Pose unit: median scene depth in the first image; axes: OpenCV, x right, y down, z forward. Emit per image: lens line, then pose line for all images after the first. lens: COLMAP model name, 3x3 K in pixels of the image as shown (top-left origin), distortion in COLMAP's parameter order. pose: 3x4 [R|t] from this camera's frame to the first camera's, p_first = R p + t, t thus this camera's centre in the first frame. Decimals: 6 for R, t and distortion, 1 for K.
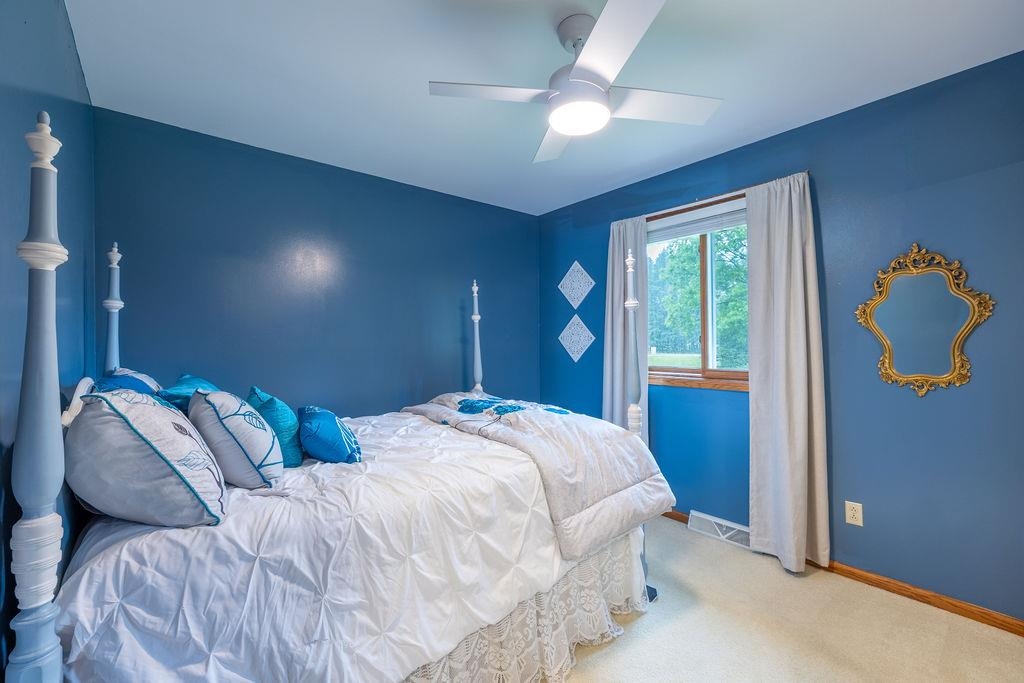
lens RADIAL K [[432.0, 0, 513.3], [0, 432.0, 338.1], [0, 0, 1]] dist [0.000922, 0.000043]
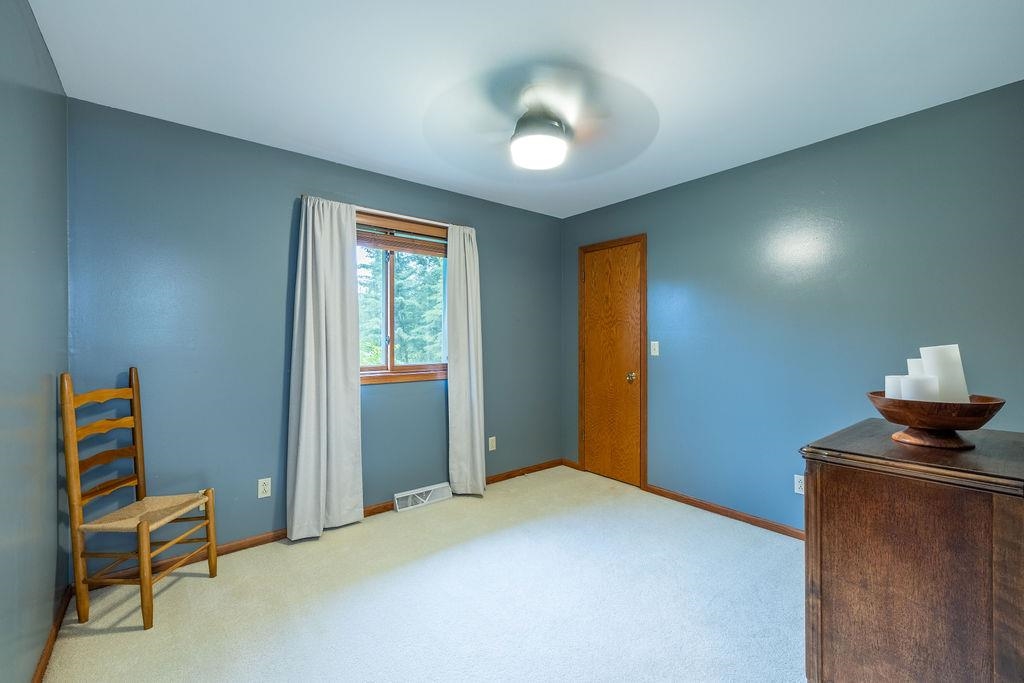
lens RADIAL K [[432.0, 0, 513.3], [0, 432.0, 338.1], [0, 0, 1]] dist [0.000922, 0.000043]
pose [[0.026208, -0.003164, 0.999651, -0.640175], [-0.021190, 0.999769, 0.003720, -0.009525], [-0.999432, -0.021280, 0.026135, 0.637172]]
